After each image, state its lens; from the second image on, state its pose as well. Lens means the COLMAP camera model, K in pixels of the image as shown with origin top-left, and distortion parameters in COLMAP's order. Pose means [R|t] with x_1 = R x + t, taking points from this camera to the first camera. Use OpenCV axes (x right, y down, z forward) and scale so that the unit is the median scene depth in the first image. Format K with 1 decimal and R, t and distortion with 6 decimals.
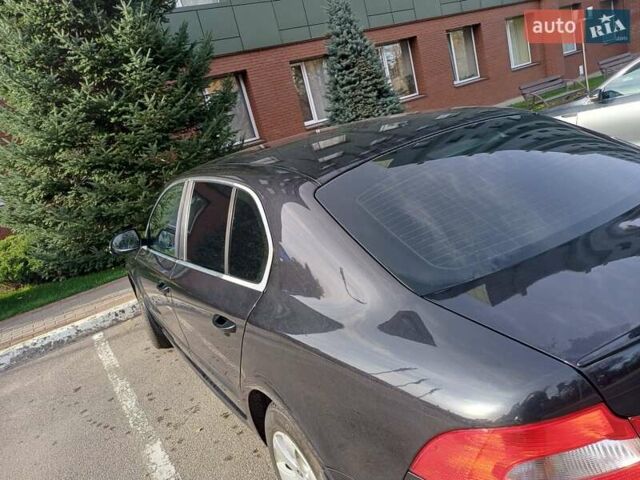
lens RADIAL K [[476.7, 0, 320.0], [0, 476.7, 240.0], [0, 0, 1]] dist [0.061177, -0.062569]
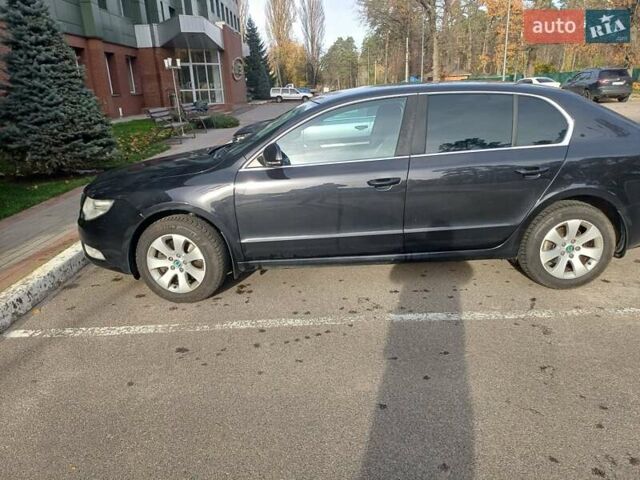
lens RADIAL K [[476.7, 0, 320.0], [0, 476.7, 240.0], [0, 0, 1]] dist [0.061177, -0.062569]
pose [[0.483303, -0.035551, 0.874731, -0.482349], [0.127519, 0.991377, -0.030165, 0.084577], [-0.866116, 0.126124, 0.483669, 0.188372]]
